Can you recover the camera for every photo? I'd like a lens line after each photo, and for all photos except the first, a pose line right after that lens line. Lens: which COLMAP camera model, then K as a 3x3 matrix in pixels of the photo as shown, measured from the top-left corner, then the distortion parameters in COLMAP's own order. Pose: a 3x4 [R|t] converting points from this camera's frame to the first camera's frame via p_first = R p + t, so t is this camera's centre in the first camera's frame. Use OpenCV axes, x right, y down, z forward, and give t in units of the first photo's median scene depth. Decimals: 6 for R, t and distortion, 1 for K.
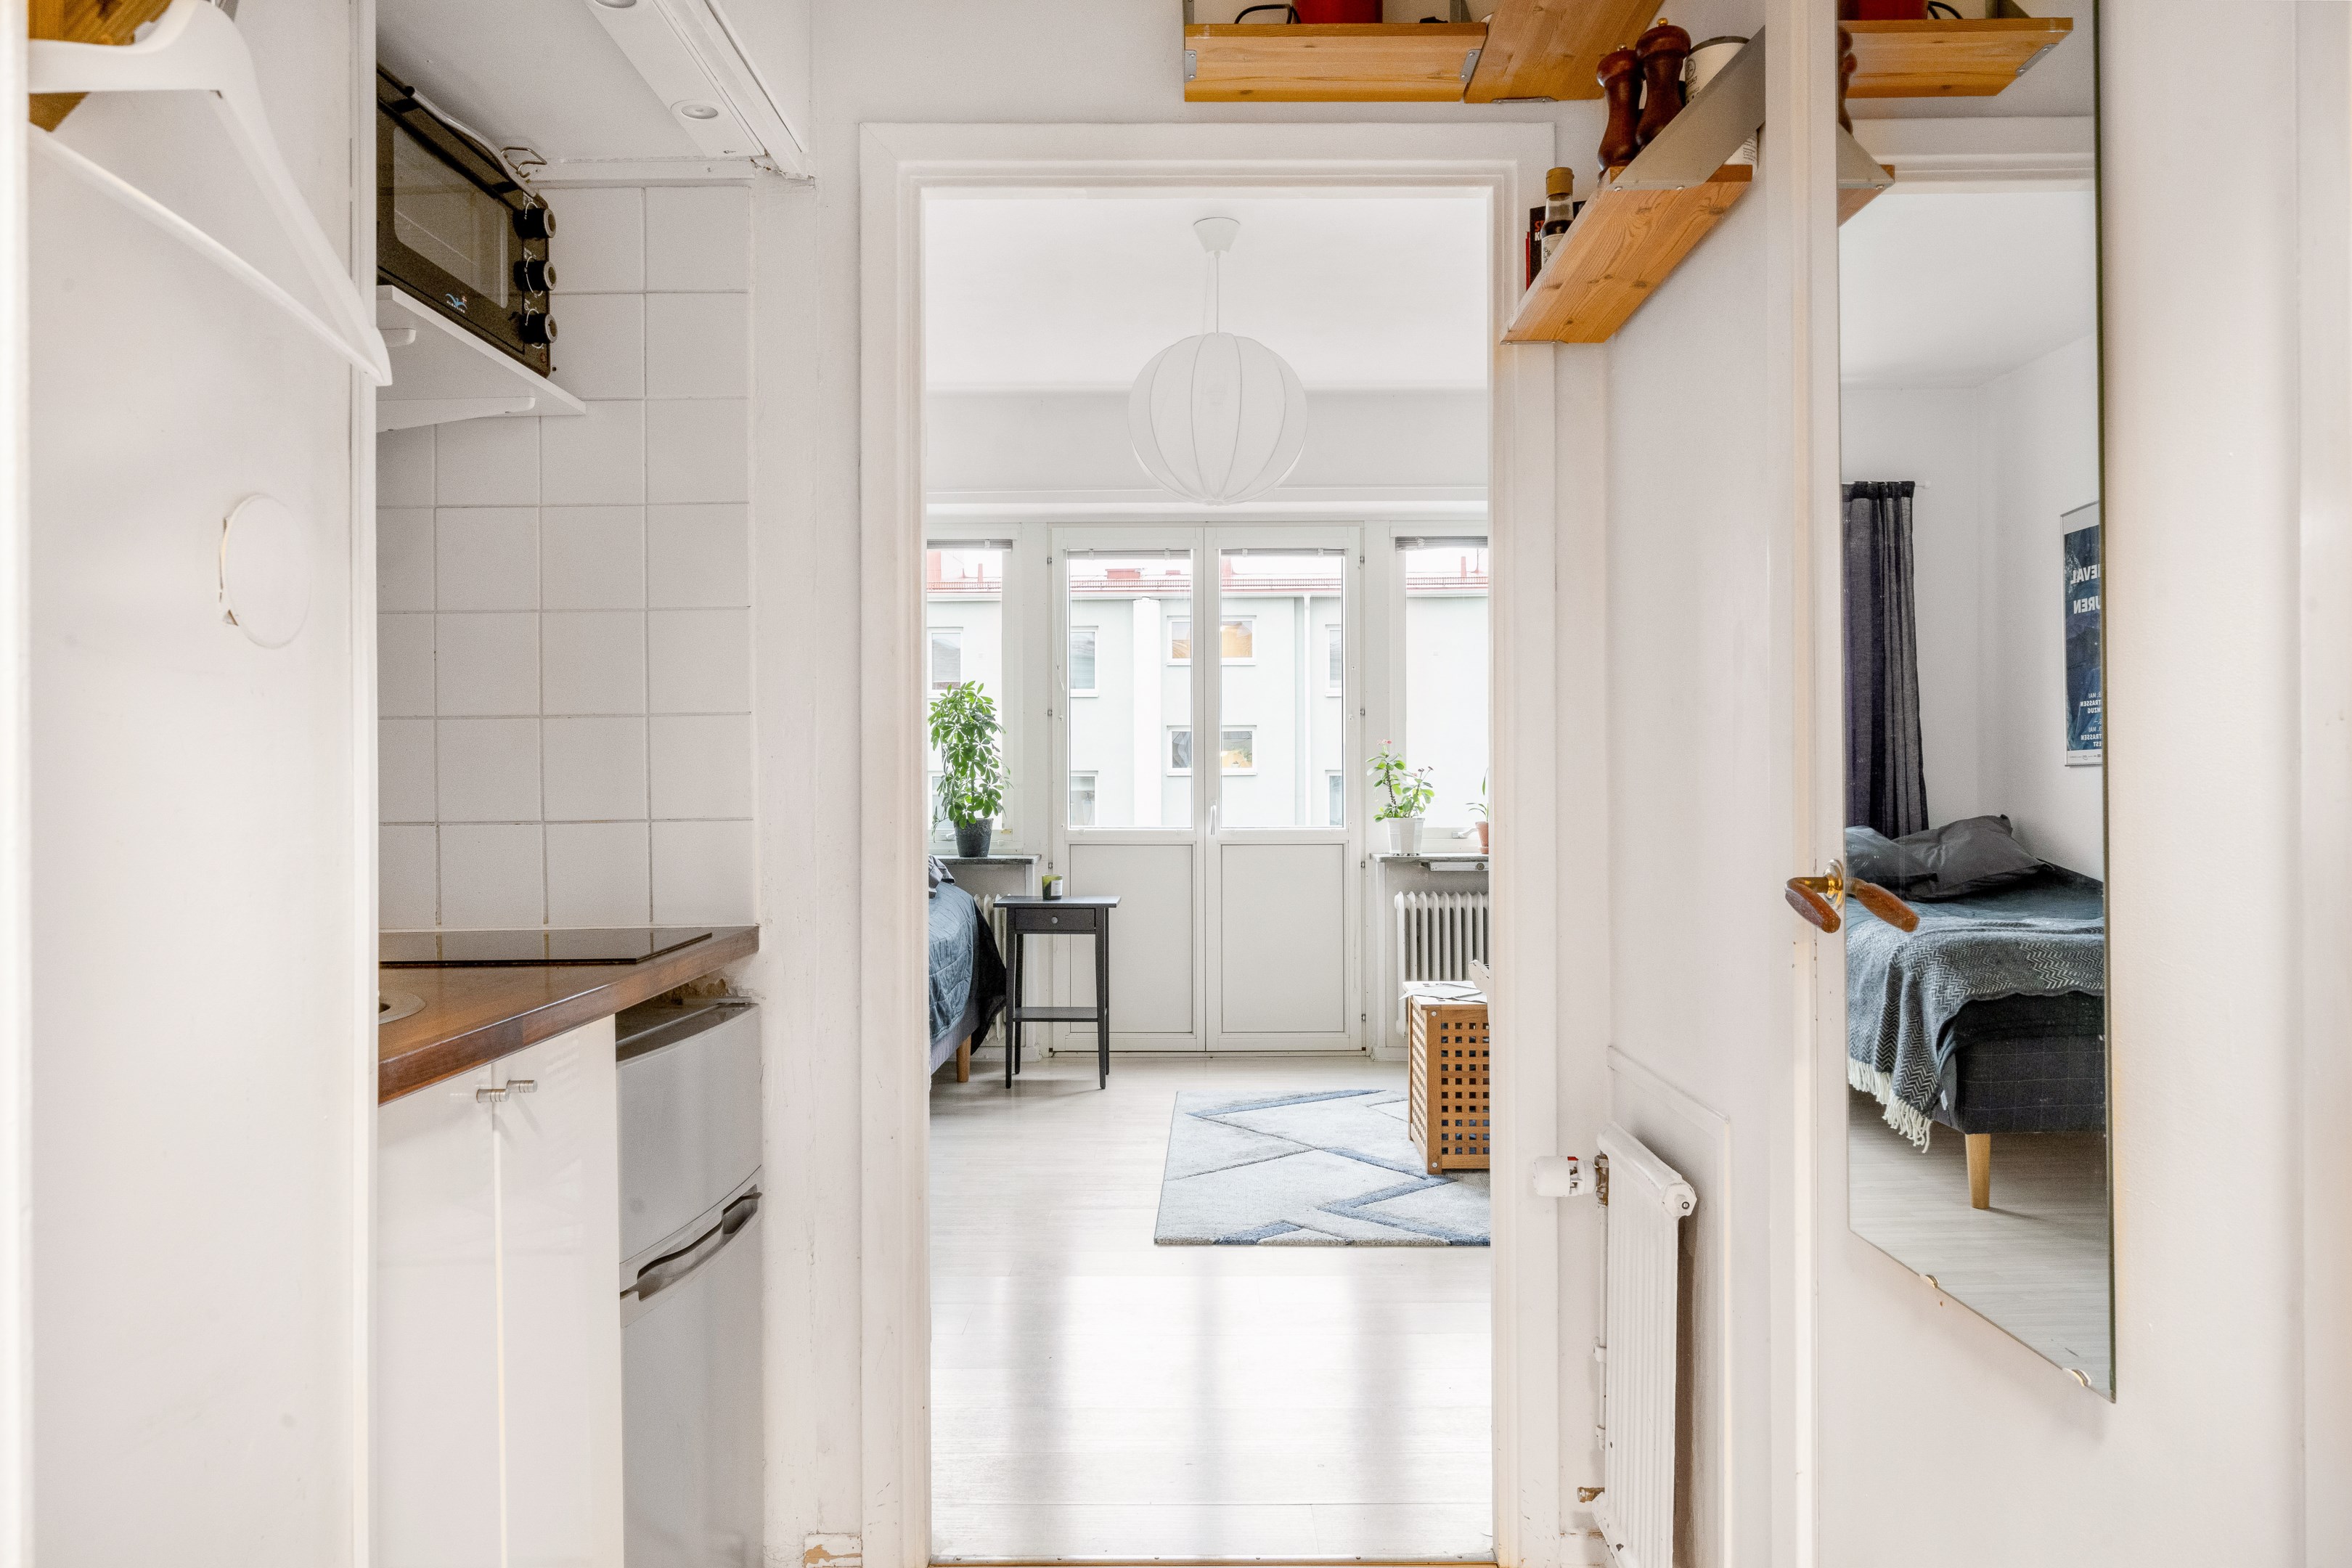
lens RADIAL K [[1528.6, 0, 1185.2], [0, 1528.6, 795.7], [0, 0, 1]] dist [0.004701, 0.001960]
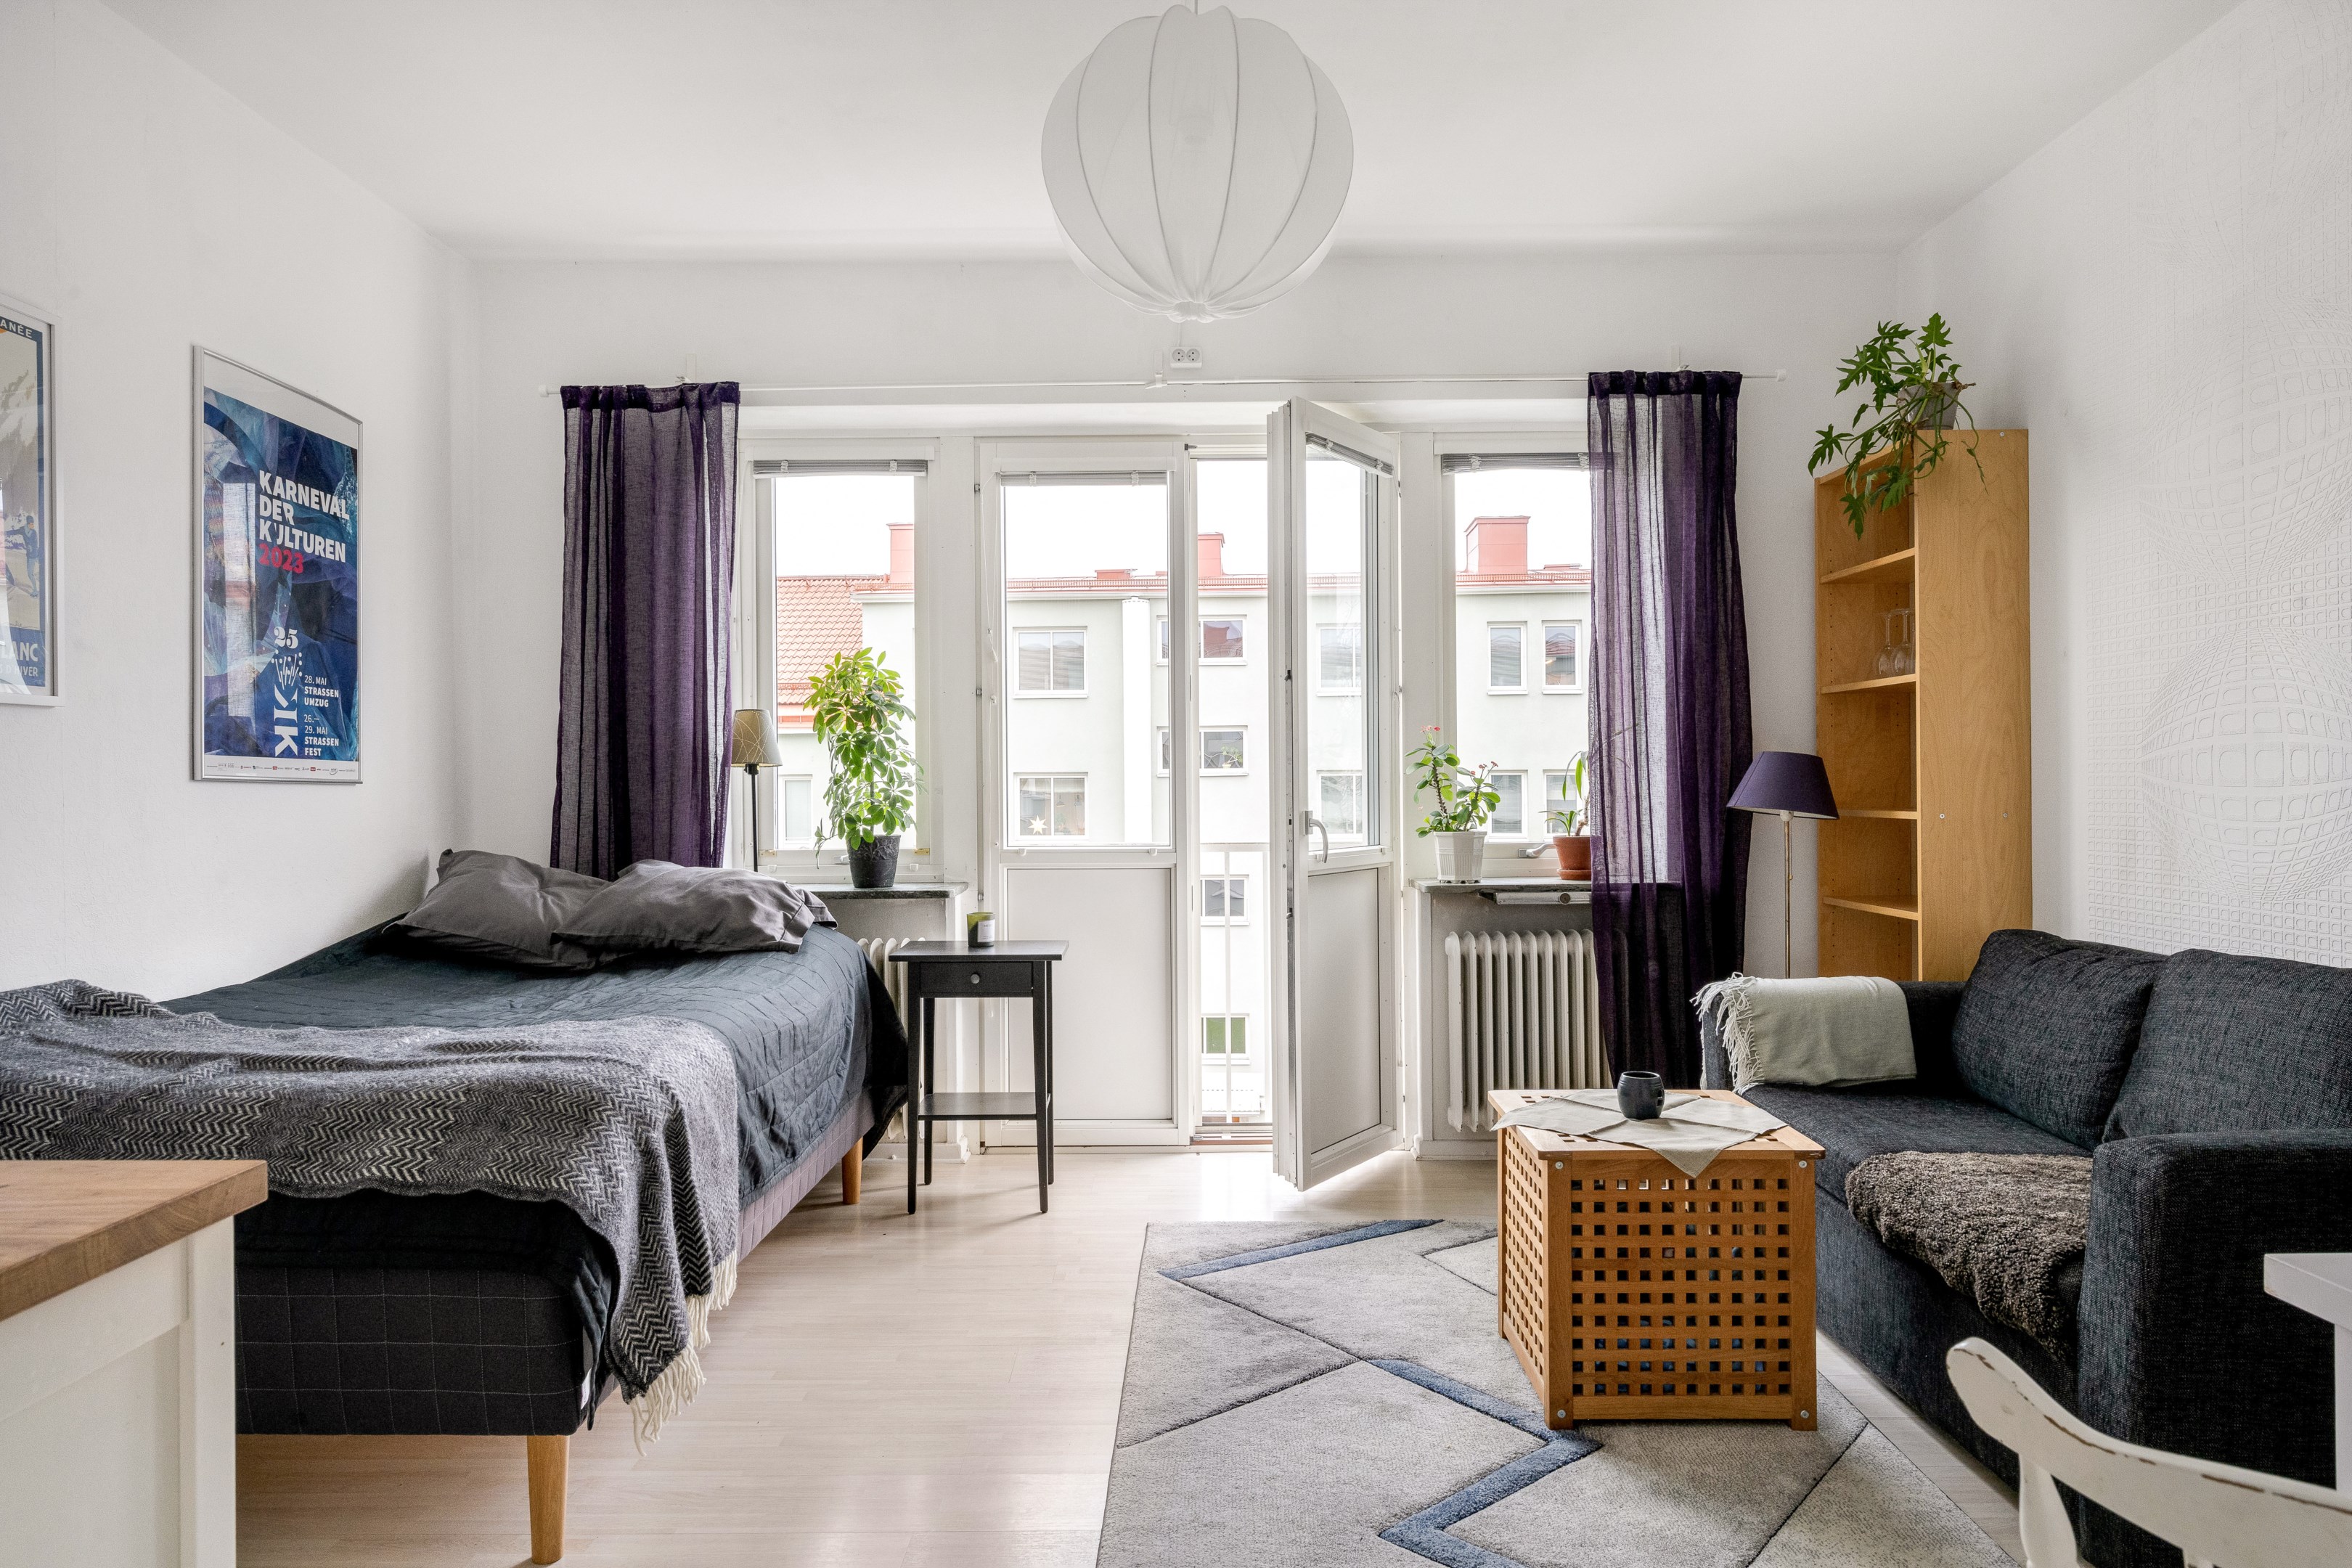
lens RADIAL K [[1528.6, 0, 1185.2], [0, 1528.6, 795.7], [0, 0, 1]] dist [0.004701, 0.001960]
pose [[0.999966, -0.004817, 0.006719, 0.007569], [0.004820, 0.999988, -0.000419, -0.003146], [-0.006717, 0.000452, 0.999977, 0.274665]]
